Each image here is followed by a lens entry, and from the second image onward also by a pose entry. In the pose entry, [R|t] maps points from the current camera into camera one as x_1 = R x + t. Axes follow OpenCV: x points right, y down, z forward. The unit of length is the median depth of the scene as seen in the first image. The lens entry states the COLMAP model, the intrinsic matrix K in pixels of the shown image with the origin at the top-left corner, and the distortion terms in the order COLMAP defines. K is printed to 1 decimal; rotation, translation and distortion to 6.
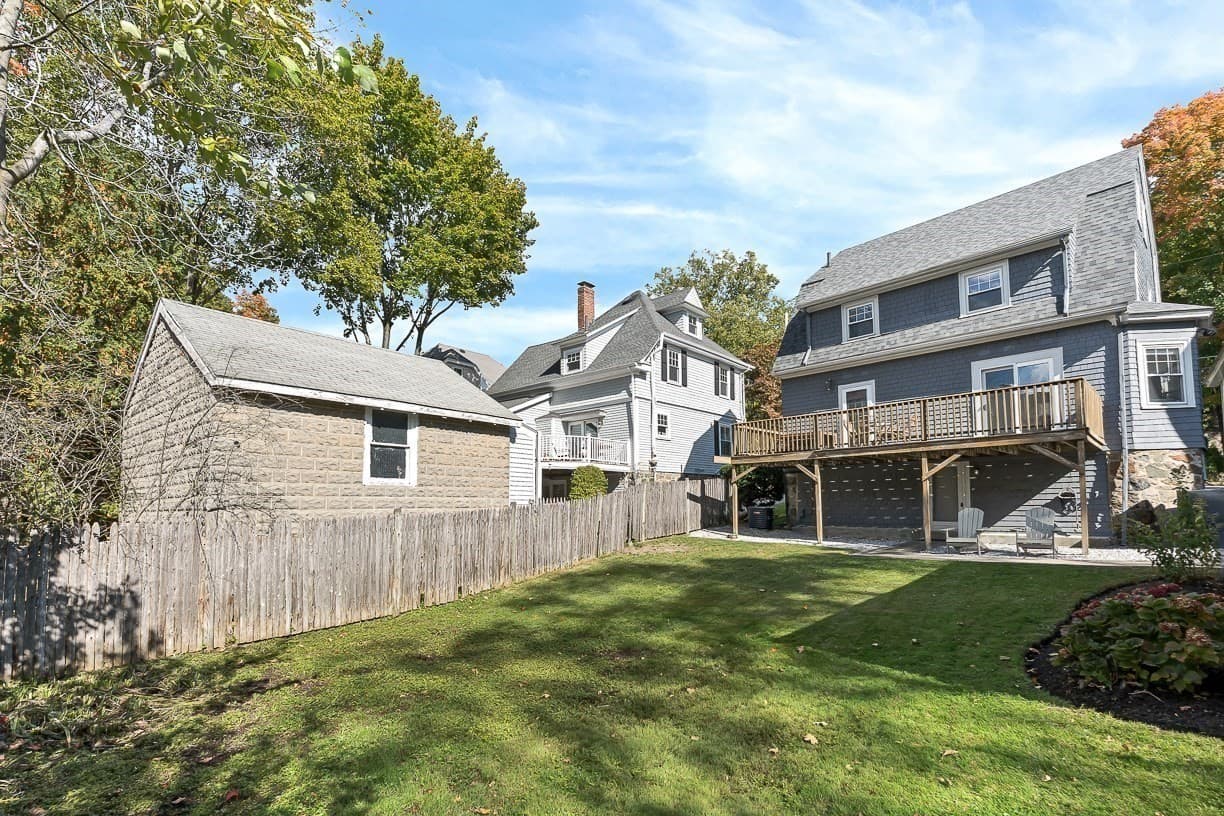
lens RADIAL K [[738.3, 0, 612.0], [0, 738.3, 408.0], [0, 0, 1]] dist [-0.001611, -0.000547]
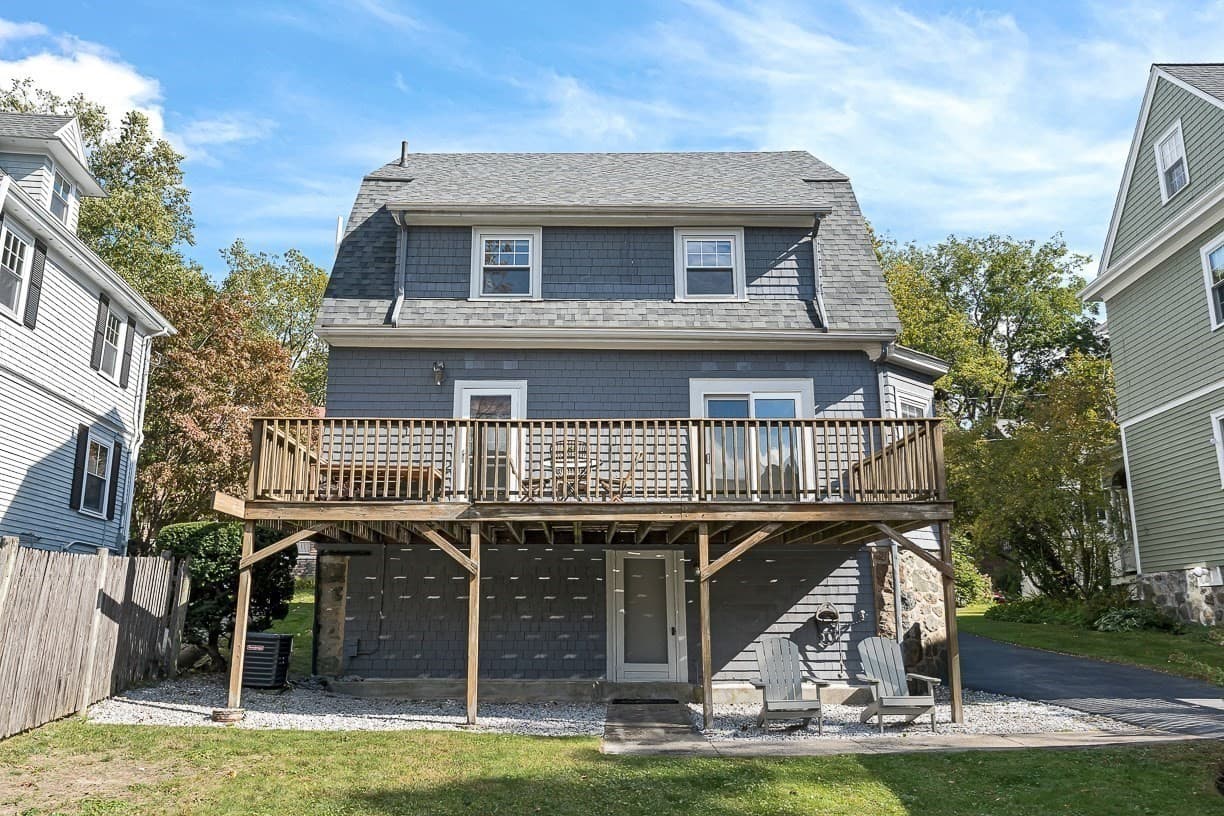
lens RADIAL K [[951.1, 0, 634.2], [0, 951.1, 390.2], [0, 0, 1]] dist [0.002678, -0.000212]
pose [[0.644493, 0.192442, 0.739997, -0.089370], [-0.105718, 0.980941, -0.163028, 0.072679], [-0.757267, 0.026839, 0.652554, 0.547029]]
